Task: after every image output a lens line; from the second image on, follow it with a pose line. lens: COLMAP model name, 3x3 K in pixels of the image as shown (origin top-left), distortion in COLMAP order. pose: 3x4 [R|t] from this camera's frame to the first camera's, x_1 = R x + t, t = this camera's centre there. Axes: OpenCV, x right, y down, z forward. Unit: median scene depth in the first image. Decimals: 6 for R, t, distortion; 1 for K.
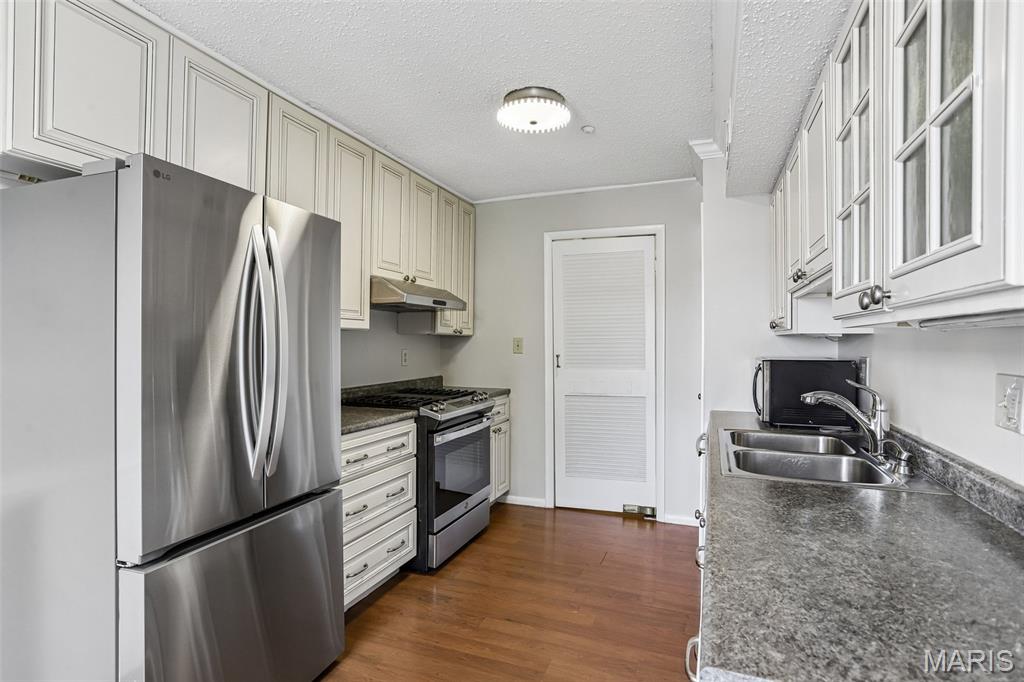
lens RADIAL K [[535.3, 0, 502.4], [0, 535.3, 339.9], [0, 0, 1]] dist [-0.065127, 0.039698]
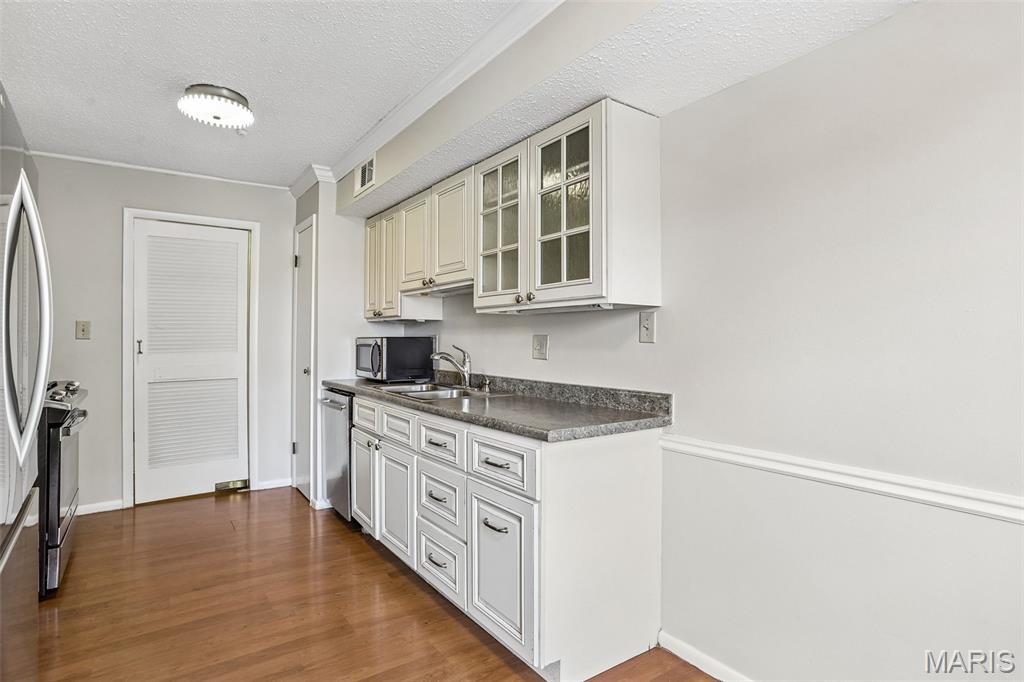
lens RADIAL K [[547.1, 0, 513.8], [0, 547.1, 329.3], [0, 0, 1]] dist [-0.062693, 0.041091]
pose [[0.531795, 0.012979, 0.846773, -0.464458], [0.001201, 0.999870, -0.016080, 0.033145], [-0.846872, 0.009568, 0.531711, -0.075045]]
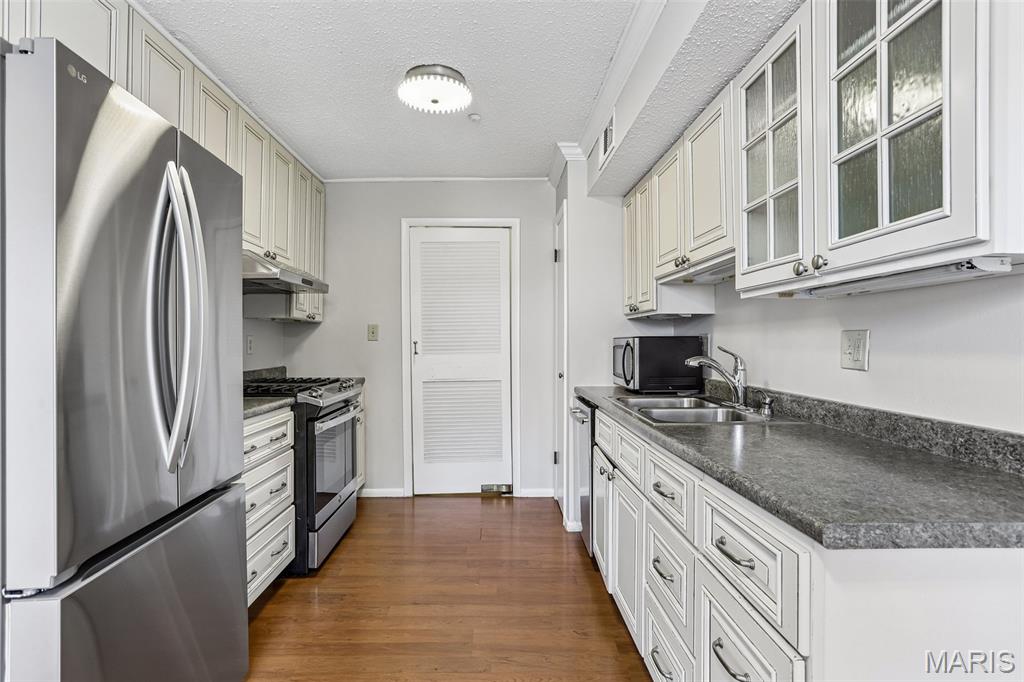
lens RADIAL K [[535.3, 0, 502.4], [0, 535.3, 339.9], [0, 0, 1]] dist [-0.065127, 0.039698]
pose [[0.919141, -0.002210, 0.393922, -0.188917], [0.003968, 0.999985, -0.003647, 0.038975], [-0.393908, 0.004915, 0.919137, 0.029300]]
